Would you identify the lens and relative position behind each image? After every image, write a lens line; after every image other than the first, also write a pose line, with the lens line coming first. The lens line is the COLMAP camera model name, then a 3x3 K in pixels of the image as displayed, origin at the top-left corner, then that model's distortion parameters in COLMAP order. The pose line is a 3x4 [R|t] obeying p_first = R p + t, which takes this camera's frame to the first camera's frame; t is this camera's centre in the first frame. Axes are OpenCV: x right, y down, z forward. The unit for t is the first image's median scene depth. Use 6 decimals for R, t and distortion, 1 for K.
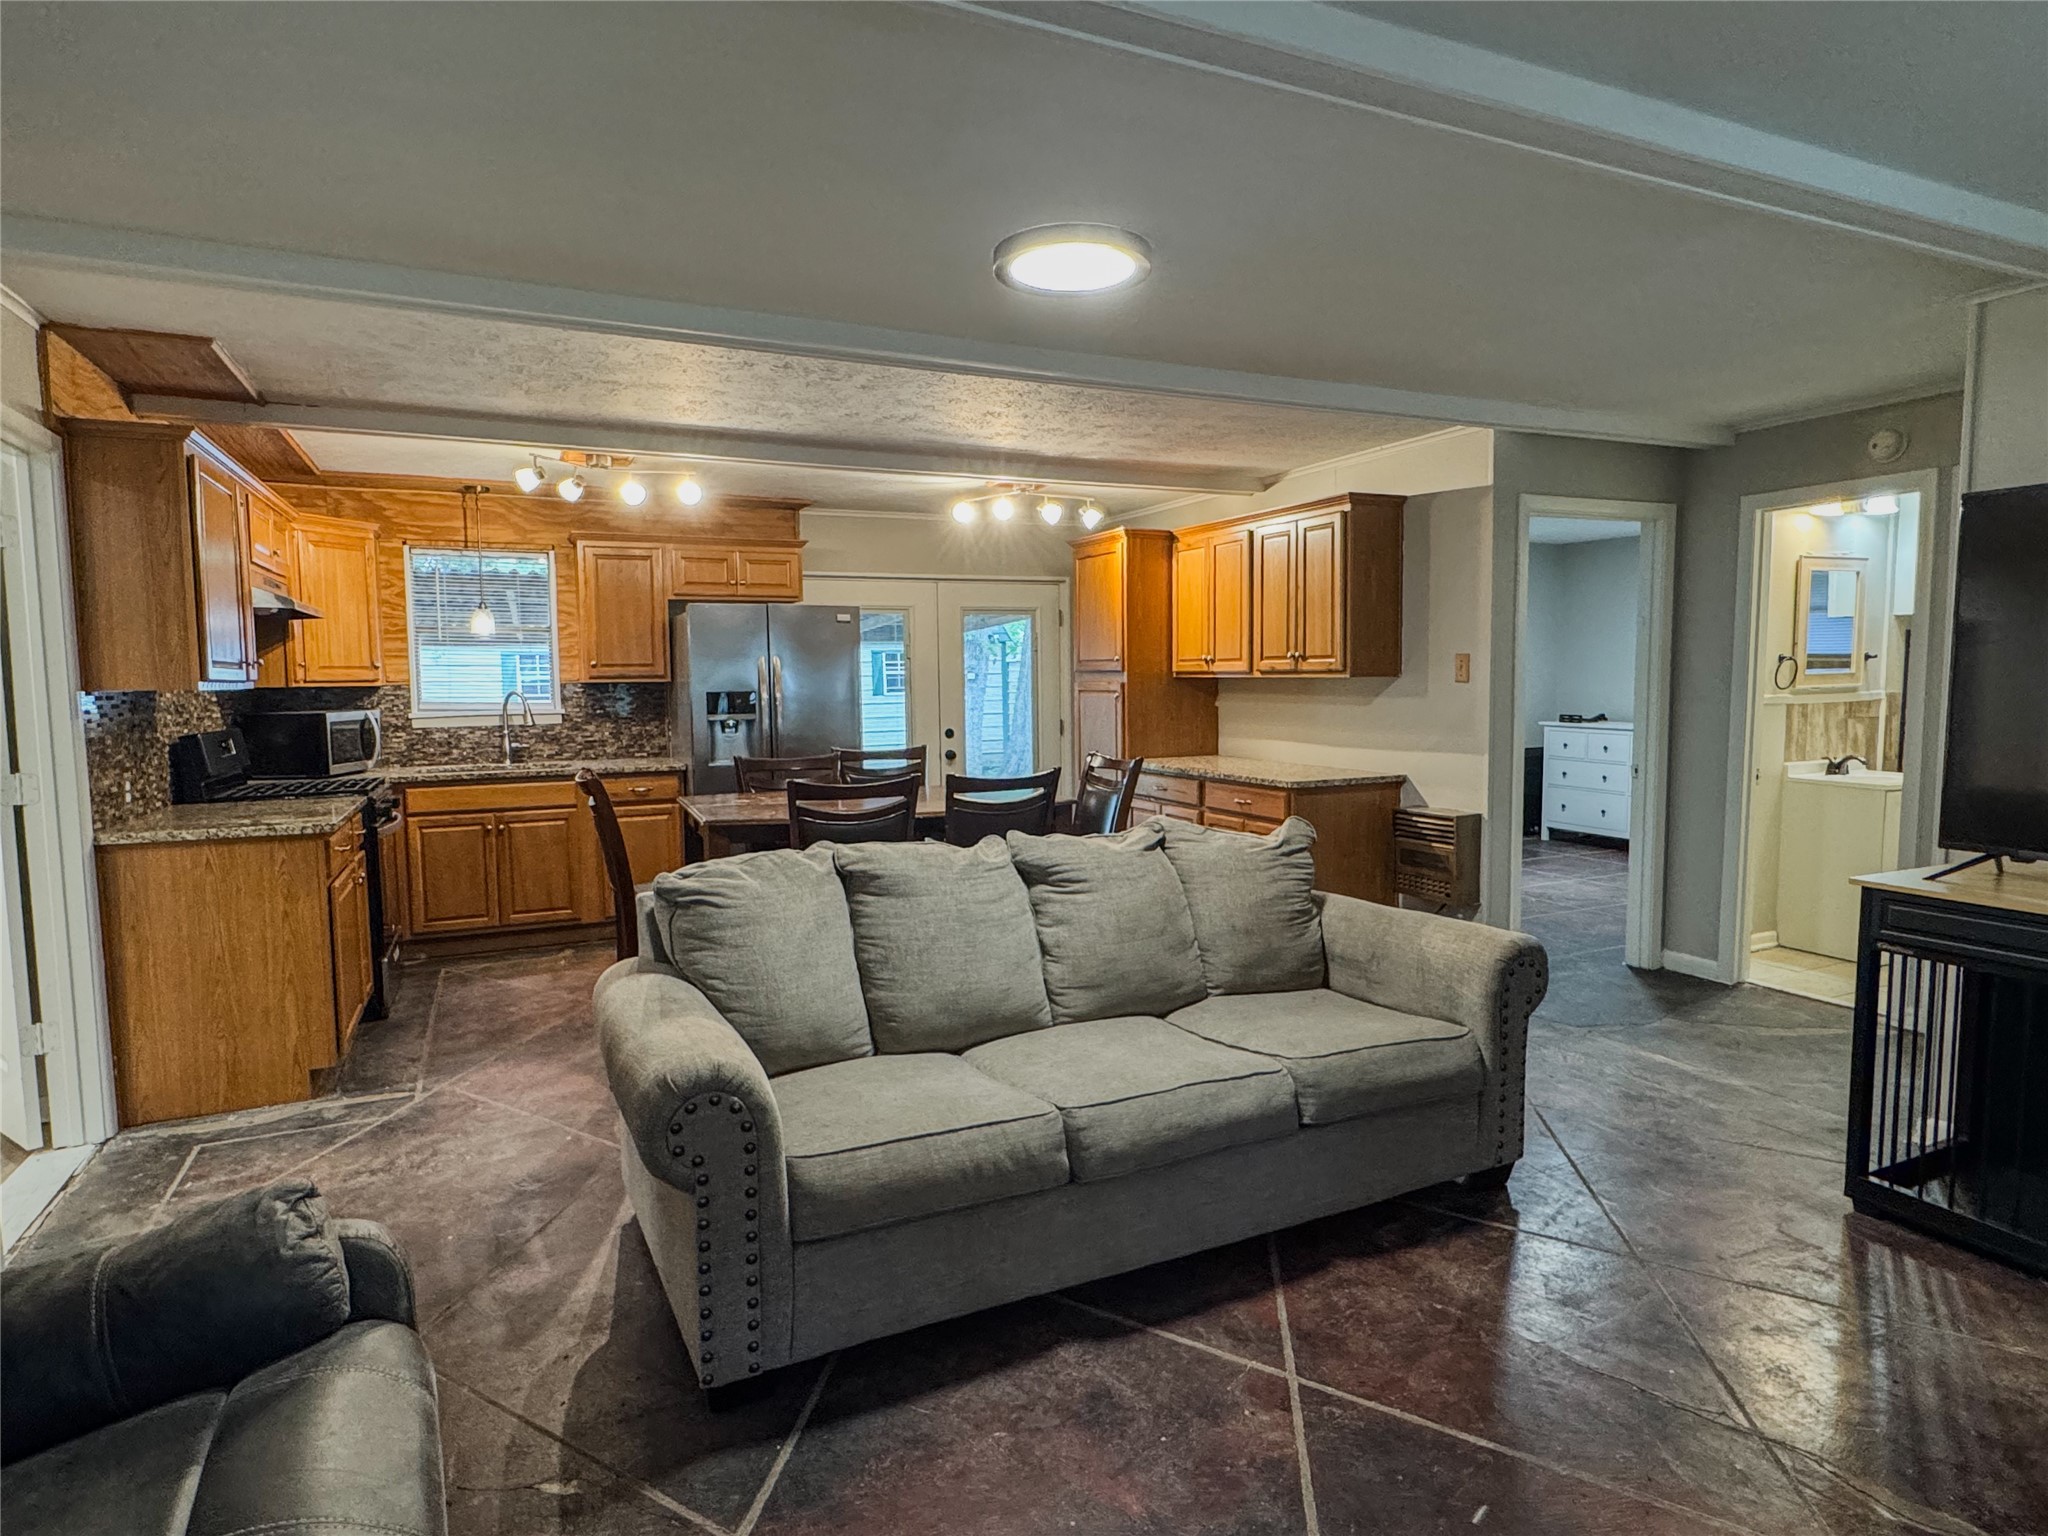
lens RADIAL K [[1135.5, 0, 1024.0], [0, 1135.5, 768.0], [0, 0, 1]] dist [-0.000814, -0.000185]
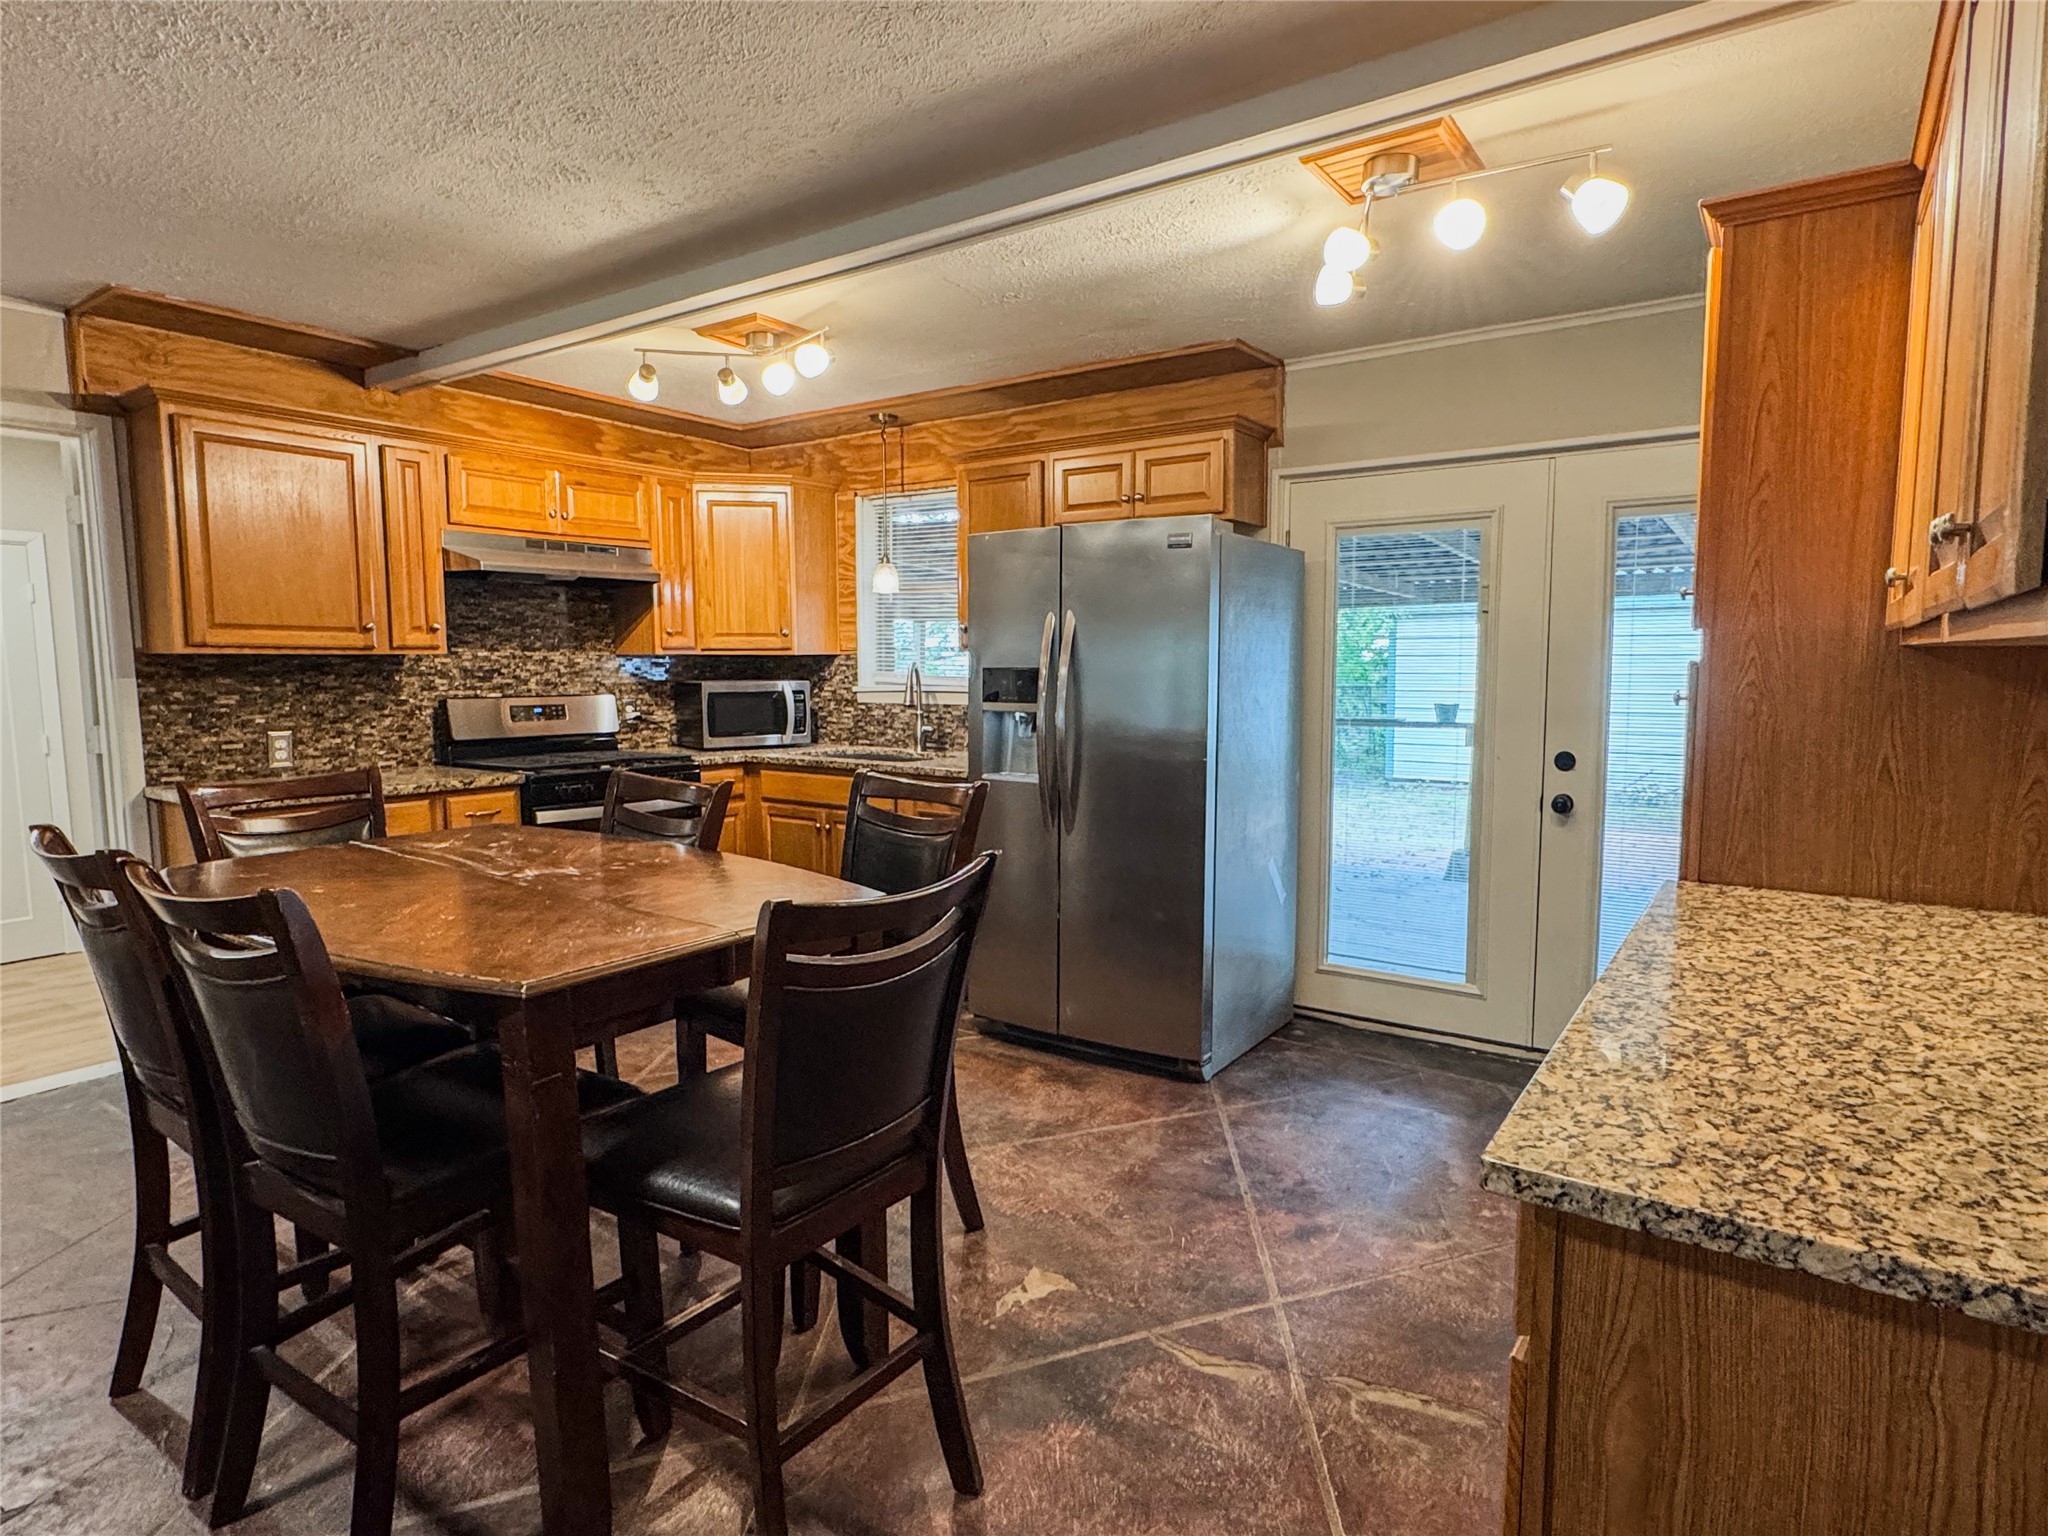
lens RADIAL K [[1117.8, 0, 1024.0], [0, 1117.8, 768.0], [0, 0, 1]] dist [0.000099, -0.000310]
pose [[0.503839, 0.093299, -0.858744, 0.290311], [-0.074032, 0.995156, 0.064684, -0.050821], [0.860619, 0.030985, 0.508306, 0.669238]]
